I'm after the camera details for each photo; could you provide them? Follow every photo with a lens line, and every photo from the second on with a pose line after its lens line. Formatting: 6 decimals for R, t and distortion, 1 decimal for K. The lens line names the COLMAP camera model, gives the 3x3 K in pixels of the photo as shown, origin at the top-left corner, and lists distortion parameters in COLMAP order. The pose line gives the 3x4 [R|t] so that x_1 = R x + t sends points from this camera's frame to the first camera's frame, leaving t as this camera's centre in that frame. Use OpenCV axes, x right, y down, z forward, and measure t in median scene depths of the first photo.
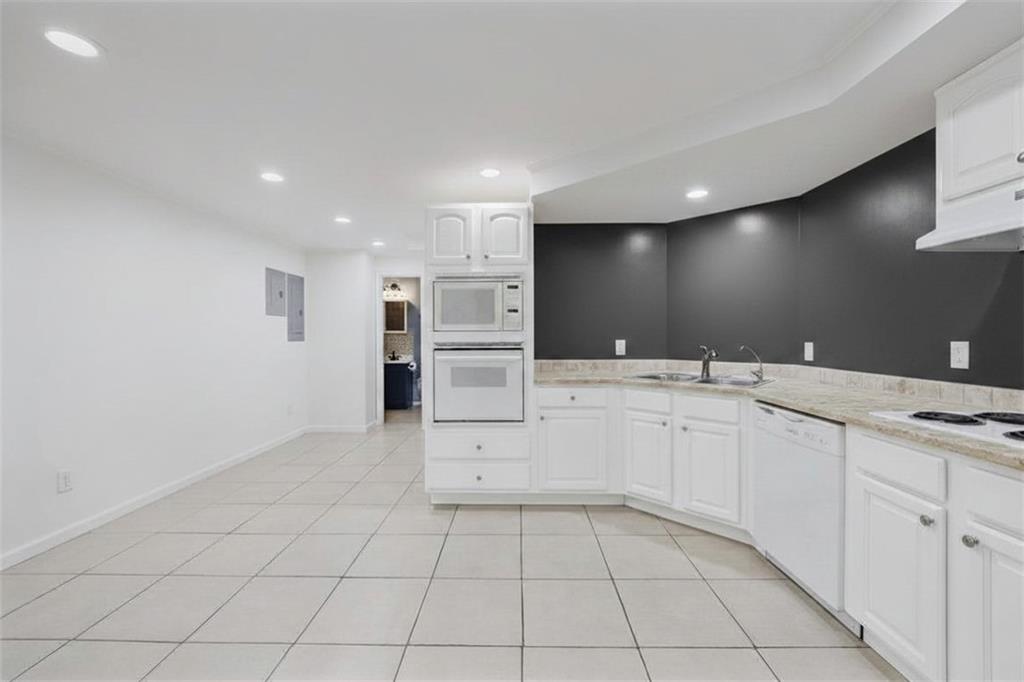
lens RADIAL K [[401.2, 0, 504.1], [0, 401.2, 338.4], [0, 0, 1]] dist [-0.009627, -0.000210]
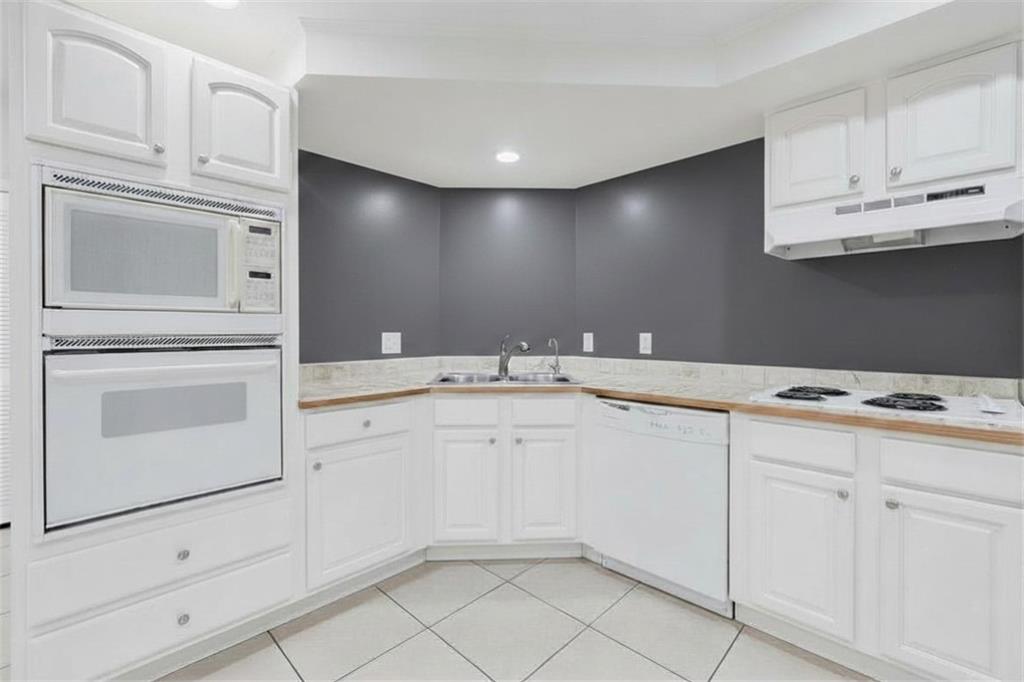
lens RADIAL K [[450.3, 0, 535.1], [0, 450.3, 331.4], [0, 0, 1]] dist [-0.007973, 0.000946]
pose [[0.670638, 0.002447, 0.741781, -0.176864], [0.002414, 0.999982, -0.005482, 0.009920], [-0.741781, 0.005467, 0.670620, 0.330190]]
